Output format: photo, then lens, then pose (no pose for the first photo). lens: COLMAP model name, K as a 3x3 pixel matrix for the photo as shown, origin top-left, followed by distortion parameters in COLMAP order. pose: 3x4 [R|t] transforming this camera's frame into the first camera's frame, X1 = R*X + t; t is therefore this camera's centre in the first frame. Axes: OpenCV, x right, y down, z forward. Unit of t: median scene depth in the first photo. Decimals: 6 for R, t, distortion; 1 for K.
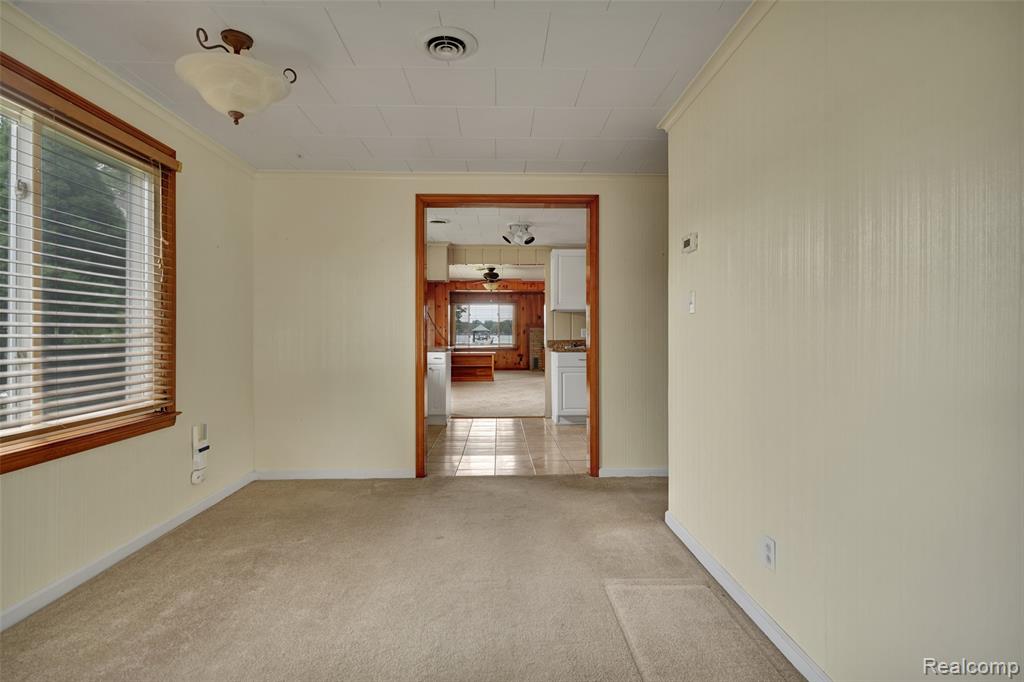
lens RADIAL K [[526.8, 0, 511.5], [0, 526.8, 339.2], [0, 0, 1]] dist [0.004010, 0.000368]
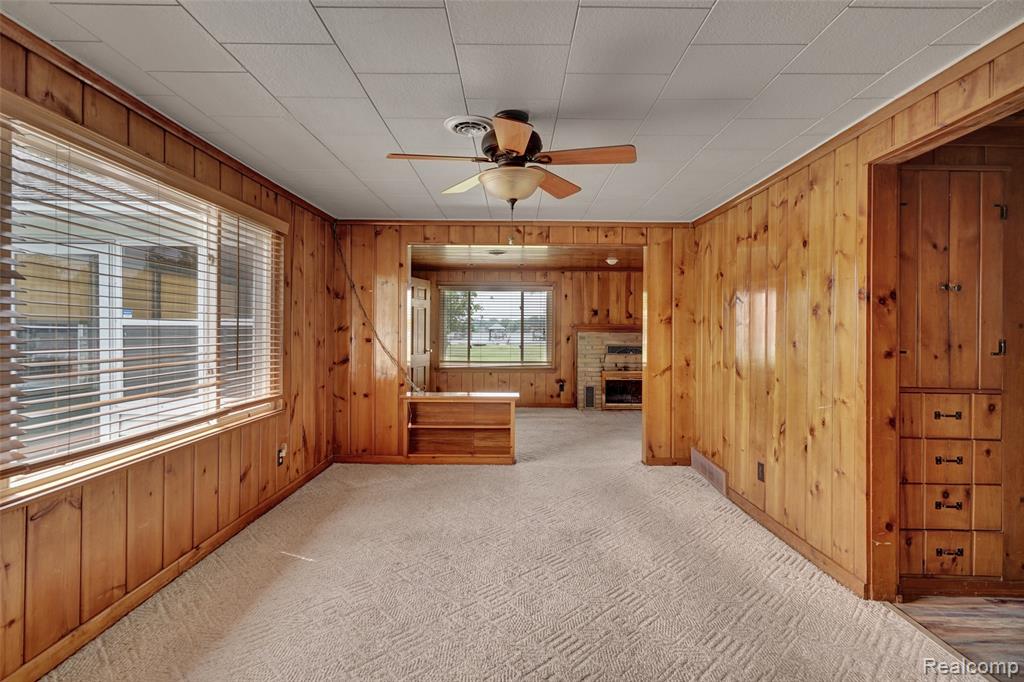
lens RADIAL K [[523.7, 0, 507.3], [0, 523.7, 333.8], [0, 0, 1]] dist [0.000961, 0.000576]
pose [[0.999220, 0.006156, -0.039002, -0.018288], [-0.006406, 0.999960, -0.006270, -0.015411], [0.038962, 0.006515, 0.999219, 0.450423]]
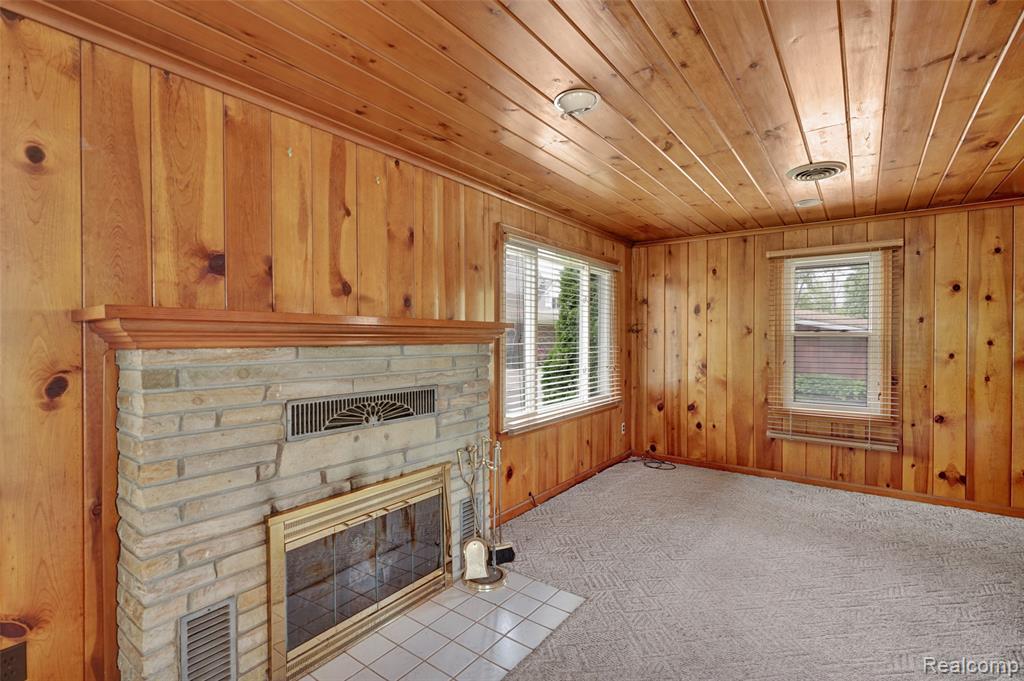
lens RADIAL K [[472.6, 0, 512.0], [0, 472.6, 340.5], [0, 0, 1]] dist [-0.000775, 0.000042]
pose [[0.619952, -0.003754, 0.784631, 0.007501], [0.004111, 0.999990, 0.001536, -0.022781], [-0.784629, 0.002274, 0.619962, 0.881354]]
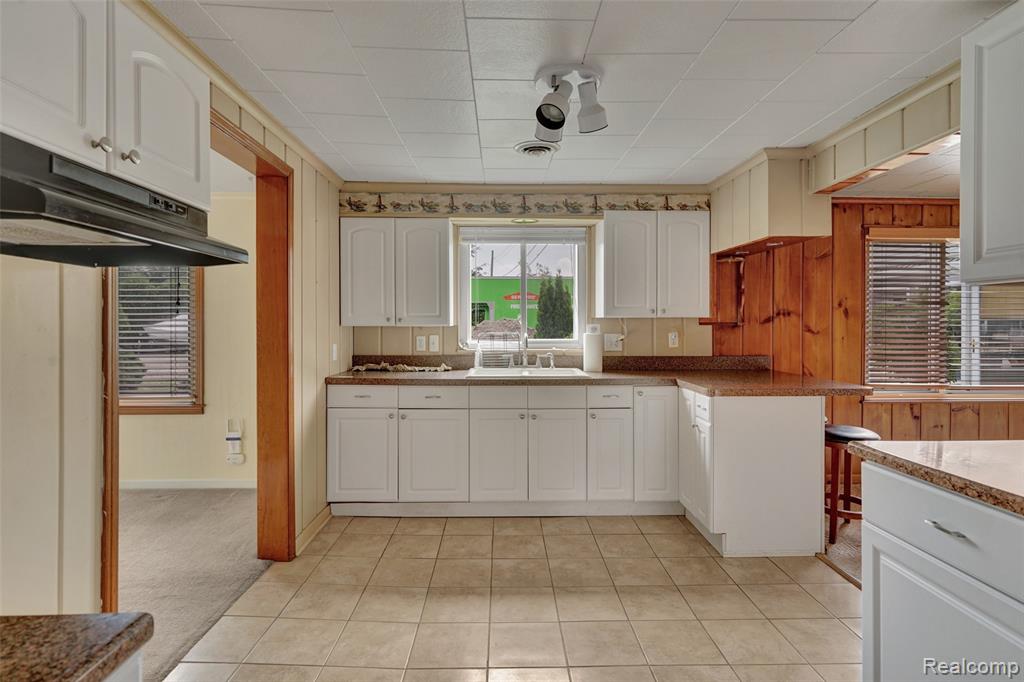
lens RADIAL K [[526.8, 0, 511.5], [0, 526.8, 339.2], [0, 0, 1]] dist [0.004010, 0.000368]
pose [[-0.010170, 0.025215, -0.999630, 0.139965], [-0.010670, 0.999622, 0.025323, -0.015156], [0.999891, 0.010924, -0.009897, 0.341990]]
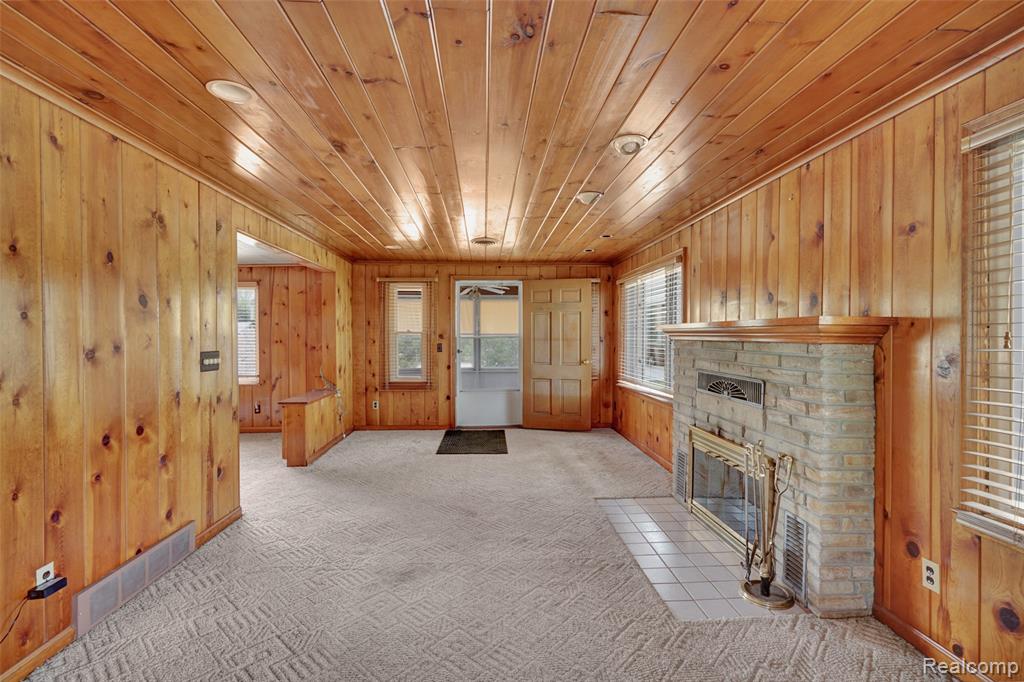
lens RADIAL K [[472.6, 0, 512.0], [0, 472.6, 341.0], [0, 0, 1]] dist [-0.000775, 0.000042]
pose [[0.028346, 0.014432, -0.999494, 0.277617], [-0.005897, 0.999881, 0.014271, -0.023675], [0.999581, 0.005490, 0.028428, 0.903780]]
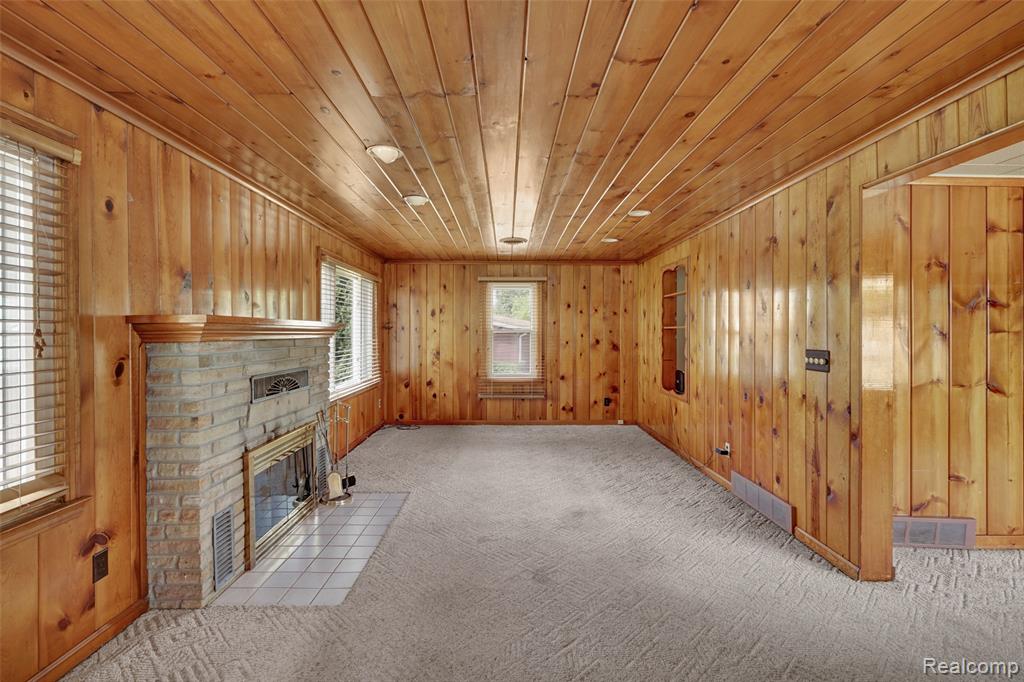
lens RADIAL K [[472.6, 0, 512.0], [0, 472.6, 341.0], [0, 0, 1]] dist [-0.000775, 0.000042]
pose [[0.019392, -0.017222, 0.999664, -0.105297], [0.007487, 0.999826, 0.017080, -0.023235], [-0.999784, 0.007153, 0.019517, 0.897330]]
